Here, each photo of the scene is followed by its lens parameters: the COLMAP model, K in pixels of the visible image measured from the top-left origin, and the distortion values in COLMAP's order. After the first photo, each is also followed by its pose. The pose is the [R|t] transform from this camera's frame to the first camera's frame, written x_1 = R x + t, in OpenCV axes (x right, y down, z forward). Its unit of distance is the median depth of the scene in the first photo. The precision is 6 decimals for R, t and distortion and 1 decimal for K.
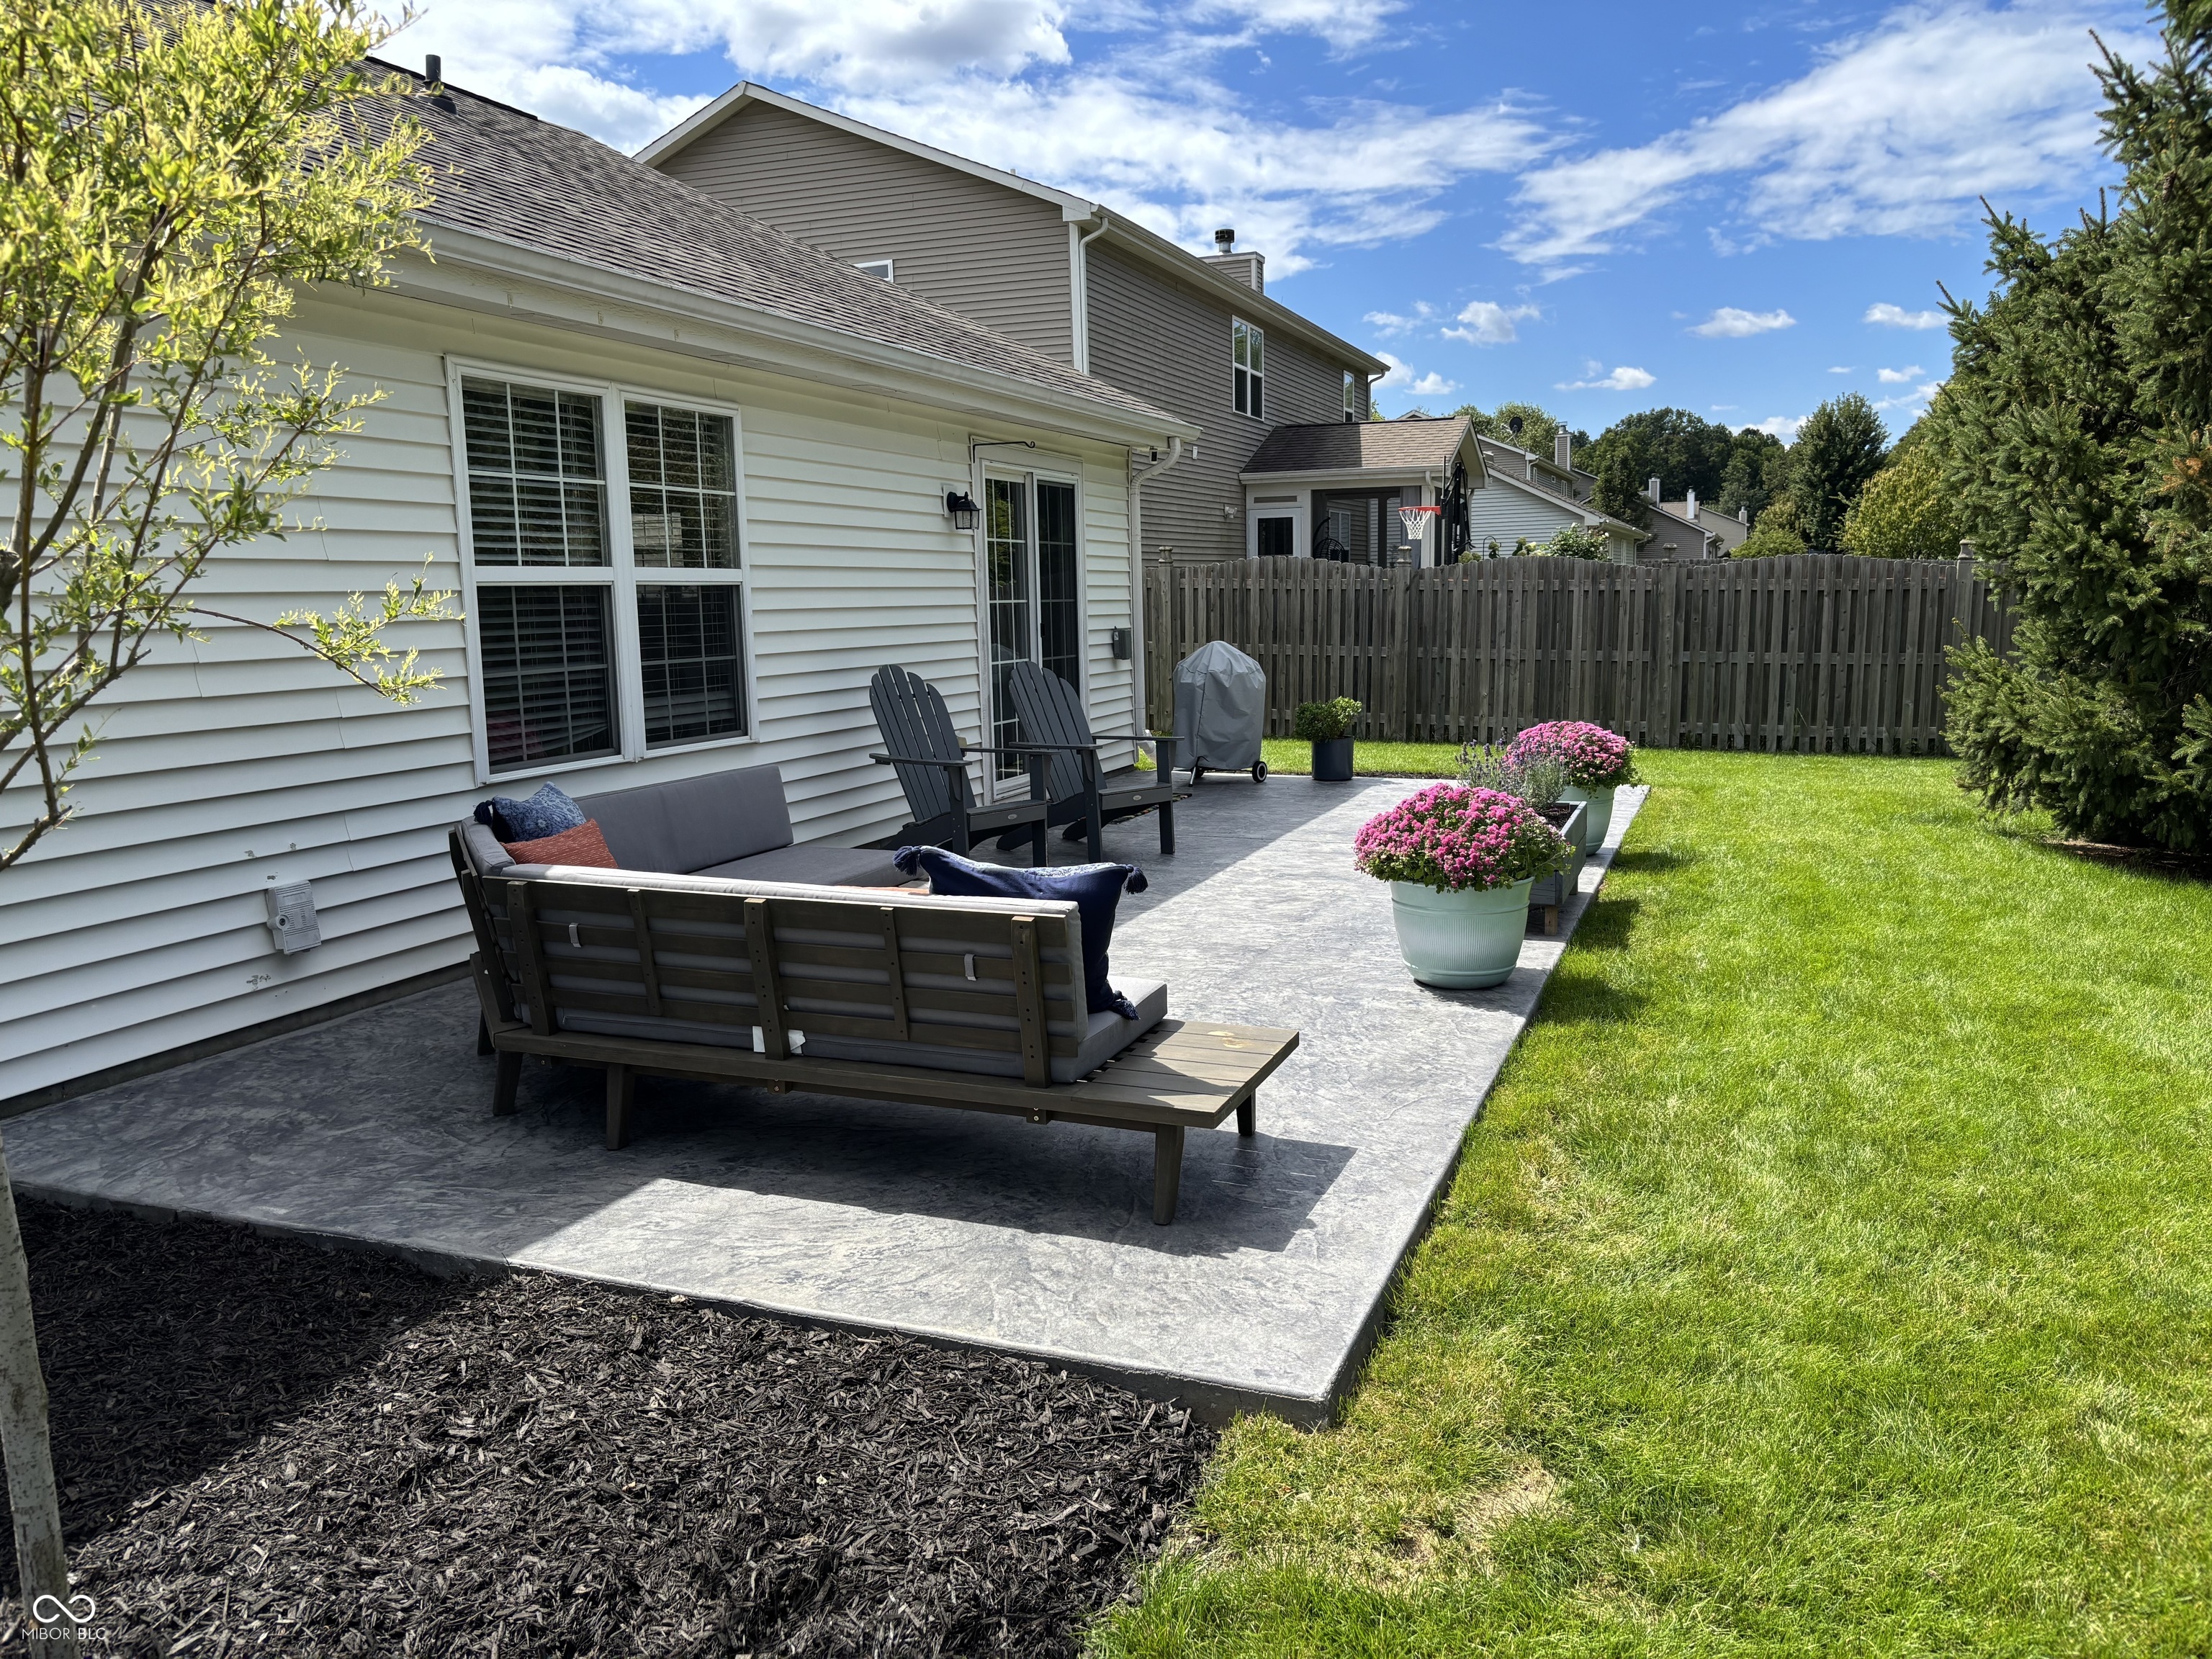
lens RADIAL K [[1690.7, 0, 1113.7], [0, 1690.7, 843.2], [0, 0, 1]] dist [0.059867, -0.068130]
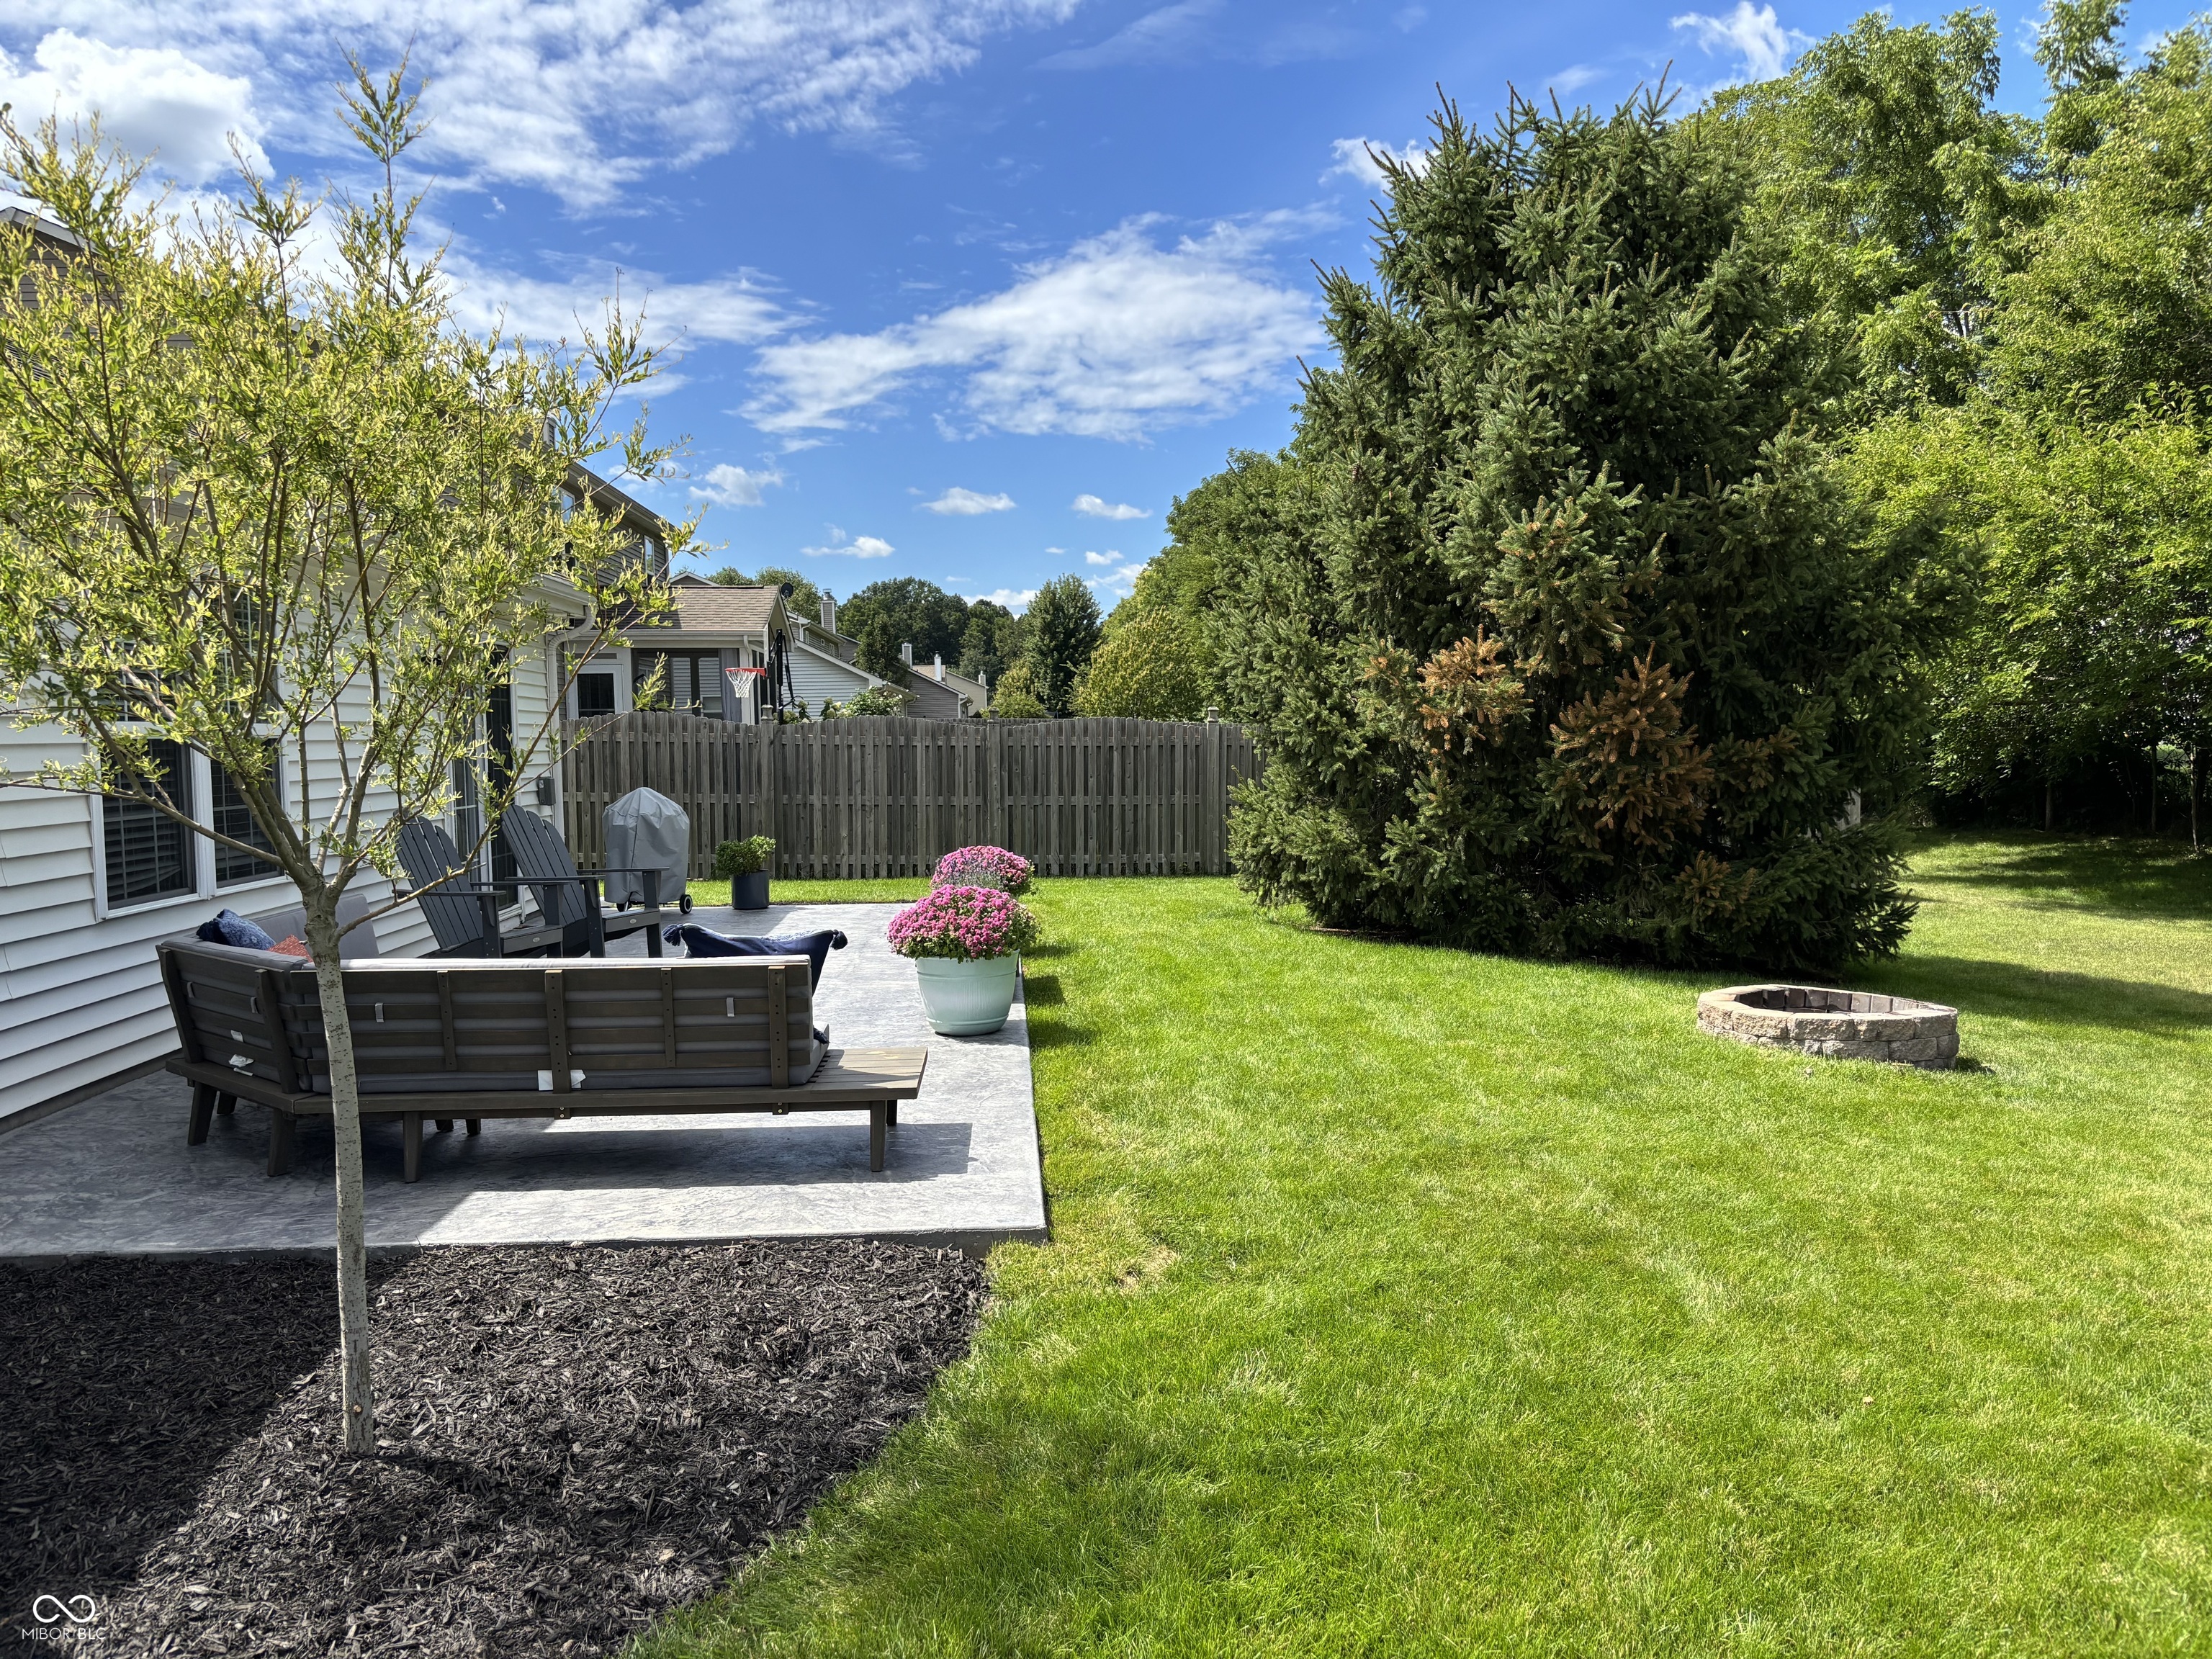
lens RADIAL K [[1684.2, 0, 1105.8], [0, 1684.2, 869.8], [0, 0, 1]] dist [0.213674, -0.416324]
pose [[0.910766, -0.031551, 0.411715, -0.176604], [0.062128, 0.996197, -0.061094, 0.030456], [-0.408222, 0.081221, 0.909262, -0.200362]]
